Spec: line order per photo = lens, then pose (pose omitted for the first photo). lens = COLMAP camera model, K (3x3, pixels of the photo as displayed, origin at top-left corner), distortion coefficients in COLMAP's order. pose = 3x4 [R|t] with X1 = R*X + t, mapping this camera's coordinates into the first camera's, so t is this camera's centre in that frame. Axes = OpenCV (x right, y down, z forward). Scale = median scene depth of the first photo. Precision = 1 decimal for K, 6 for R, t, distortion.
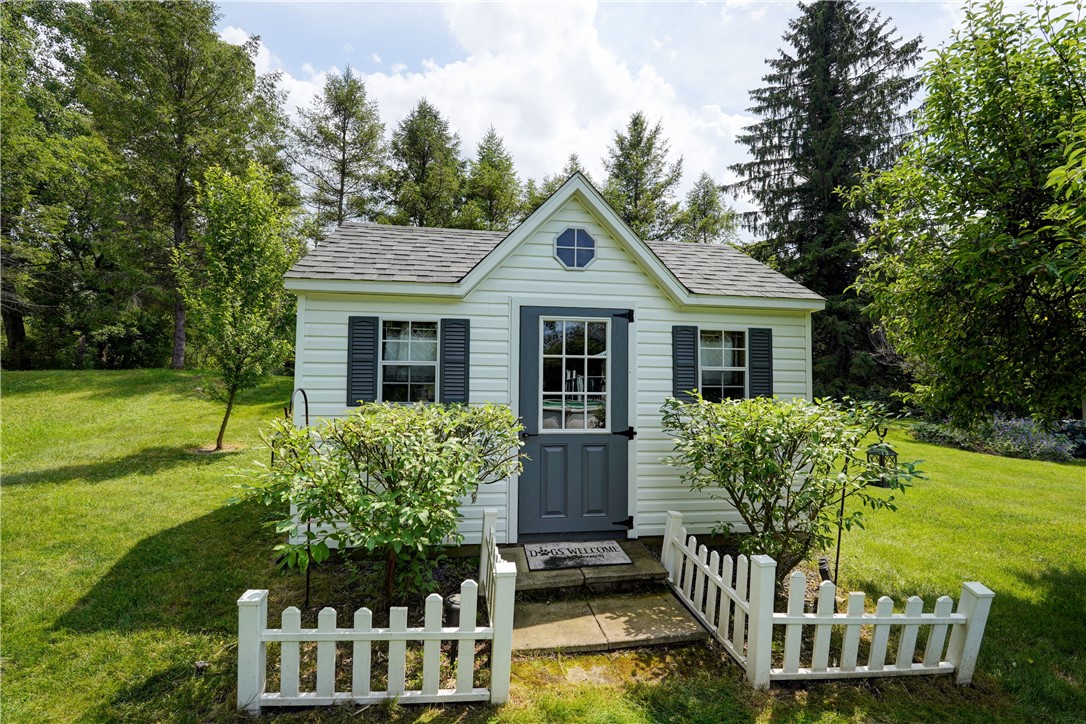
lens RADIAL K [[489.6, 0, 543.0], [0, 489.6, 362.0], [0, 0, 1]] dist [-0.006033, 0.000178]
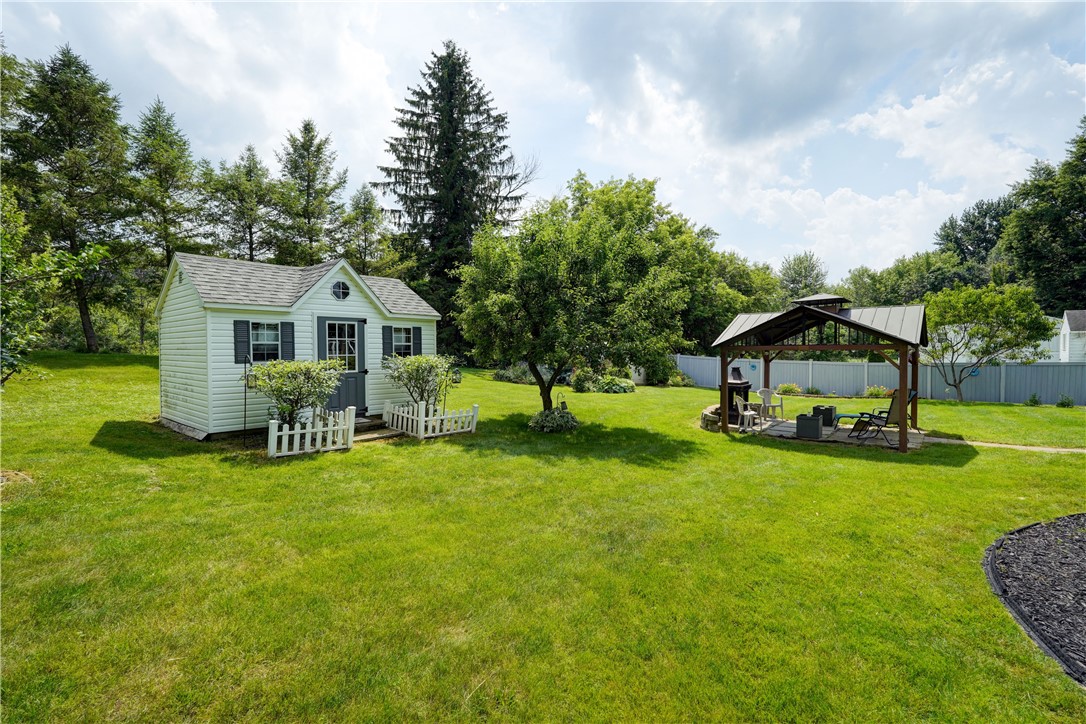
lens RADIAL K [[495.5, 0, 543.0], [0, 495.5, 362.0], [0, 0, 1]] dist [-0.009475, 0.000593]
pose [[0.761511, -0.030771, 0.647421, -0.165673], [-0.018975, 0.997386, 0.069724, -0.019369], [-0.647874, -0.065381, 0.758936, -0.313867]]
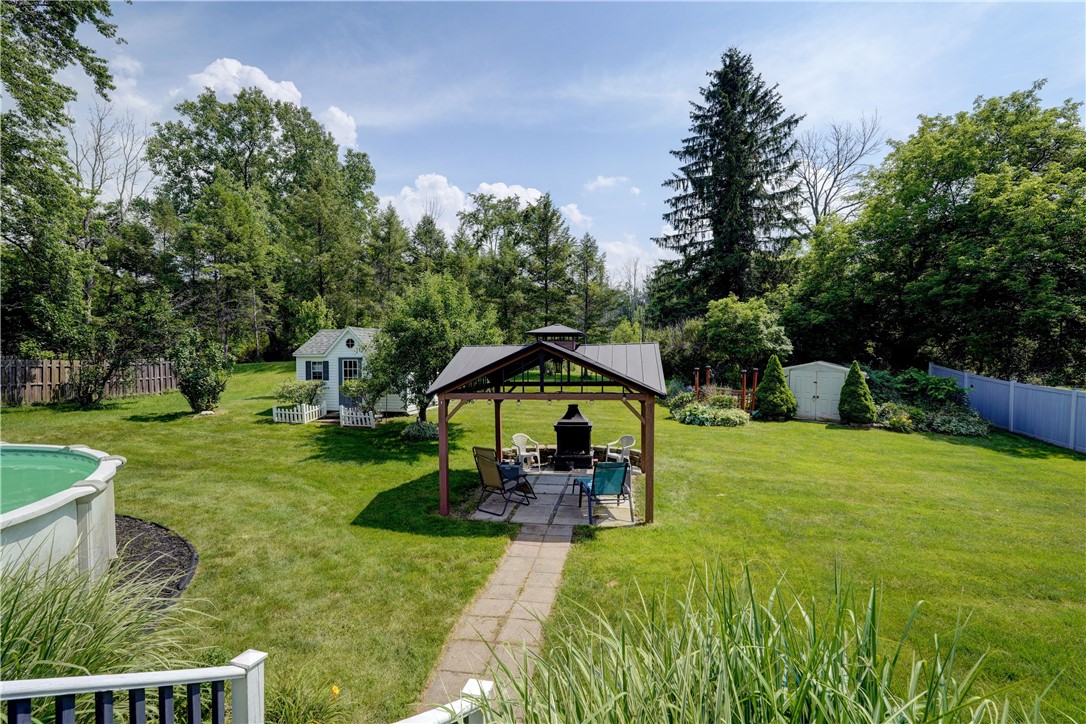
lens RADIAL K [[495.5, 0, 543.0], [0, 495.5, 362.0], [0, 0, 1]] dist [-0.009475, 0.000593]
pose [[0.944832, -0.006693, -0.327487, 0.716778], [0.027717, 0.997839, 0.059571, -0.065889], [0.326381, -0.065362, 0.942976, -0.589813]]
